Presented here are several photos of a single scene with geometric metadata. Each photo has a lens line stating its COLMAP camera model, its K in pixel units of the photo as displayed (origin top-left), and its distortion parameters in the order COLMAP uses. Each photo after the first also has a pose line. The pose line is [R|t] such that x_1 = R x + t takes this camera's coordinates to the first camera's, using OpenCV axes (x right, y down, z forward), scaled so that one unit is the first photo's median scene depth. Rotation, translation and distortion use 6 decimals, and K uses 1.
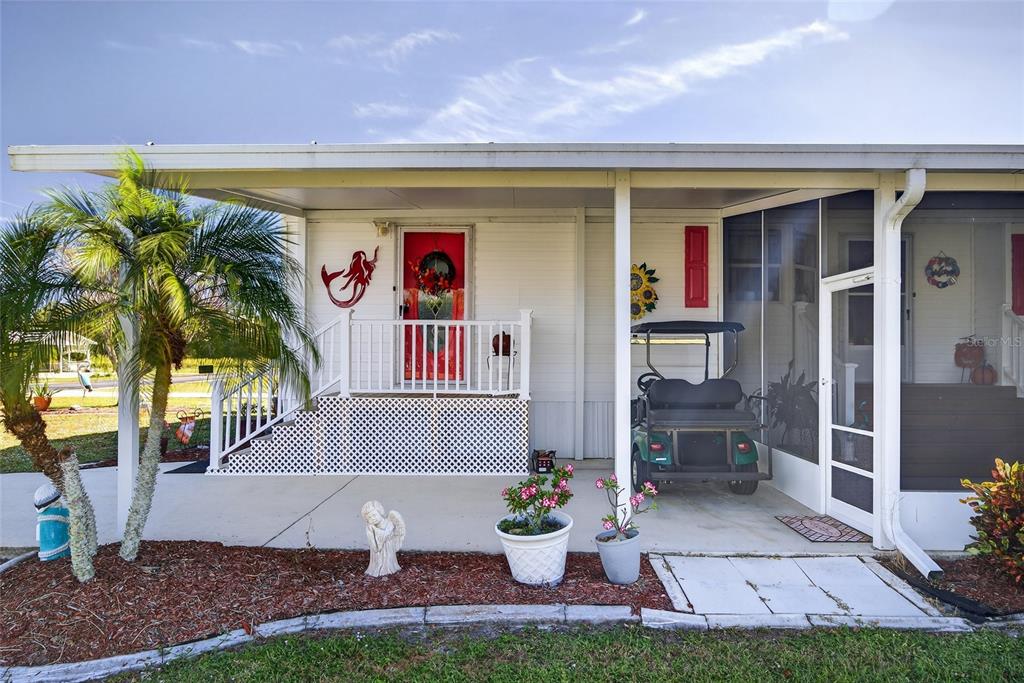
lens RADIAL K [[679.3, 0, 508.4], [0, 679.3, 339.0], [0, 0, 1]] dist [-0.018761, 0.001243]
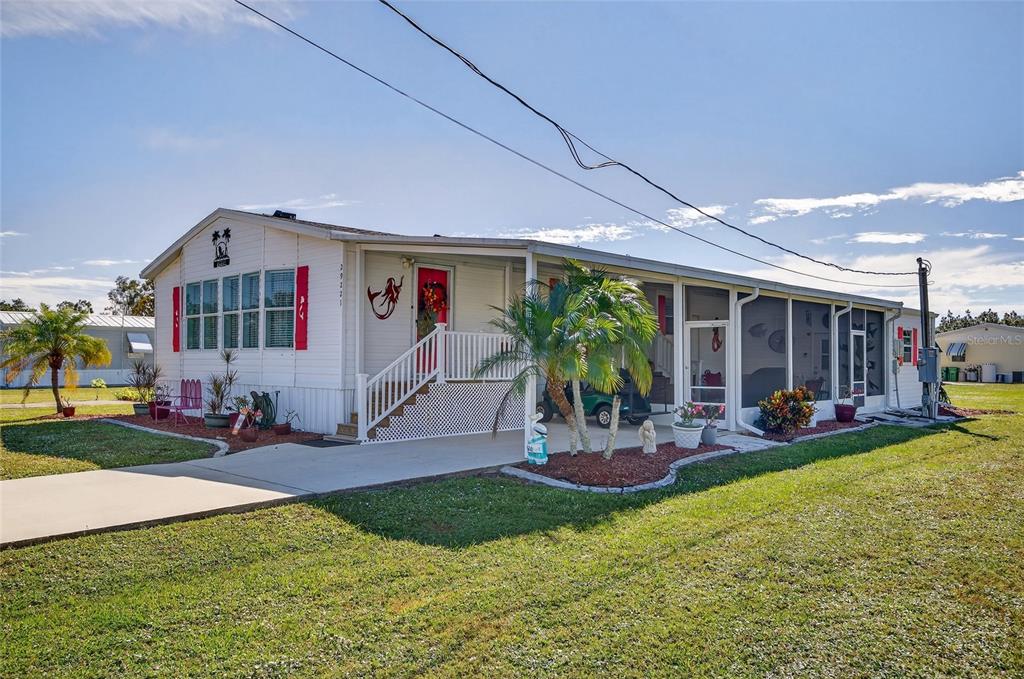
lens RADIAL K [[739.4, 0, 512.7], [0, 739.4, 336.5], [0, 0, 1]] dist [0.010670, -0.001055]
pose [[0.692625, 0.020792, 0.720999, -1.103299], [-0.018167, 0.999770, -0.011378, -0.001362], [-0.721069, -0.005218, 0.692843, -0.183273]]
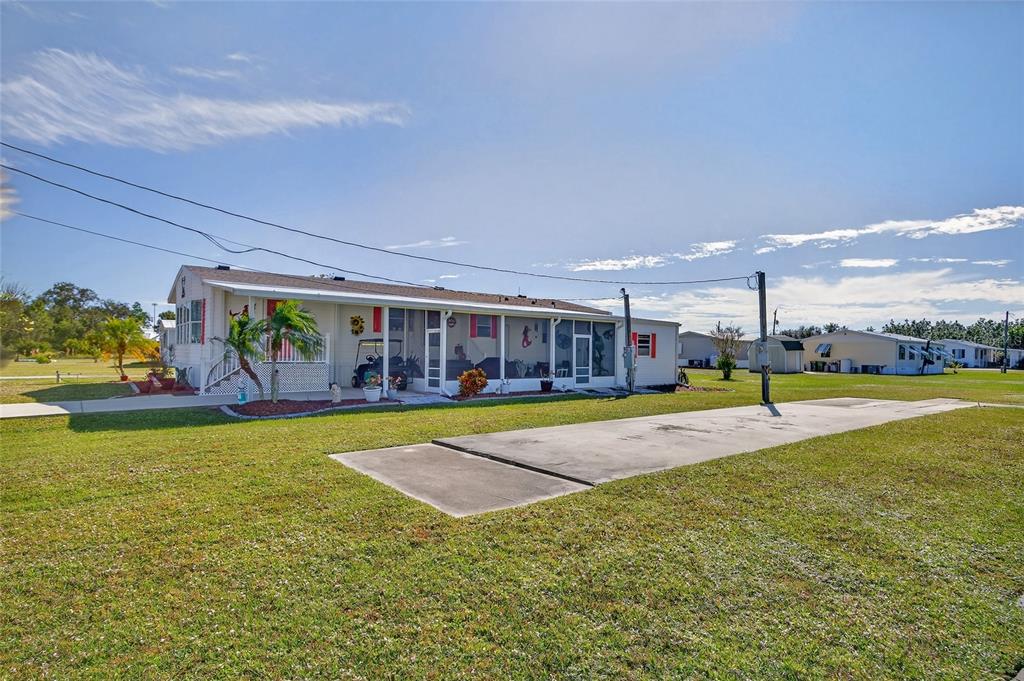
lens RADIAL K [[532.8, 0, 508.8], [0, 532.8, 345.4], [0, 0, 1]] dist [-0.005721, -0.000257]
pose [[0.779014, 0.014665, 0.626835, -0.671201], [-0.022943, 0.999724, 0.005125, -0.016519], [-0.626586, -0.018374, 0.779135, -1.032446]]
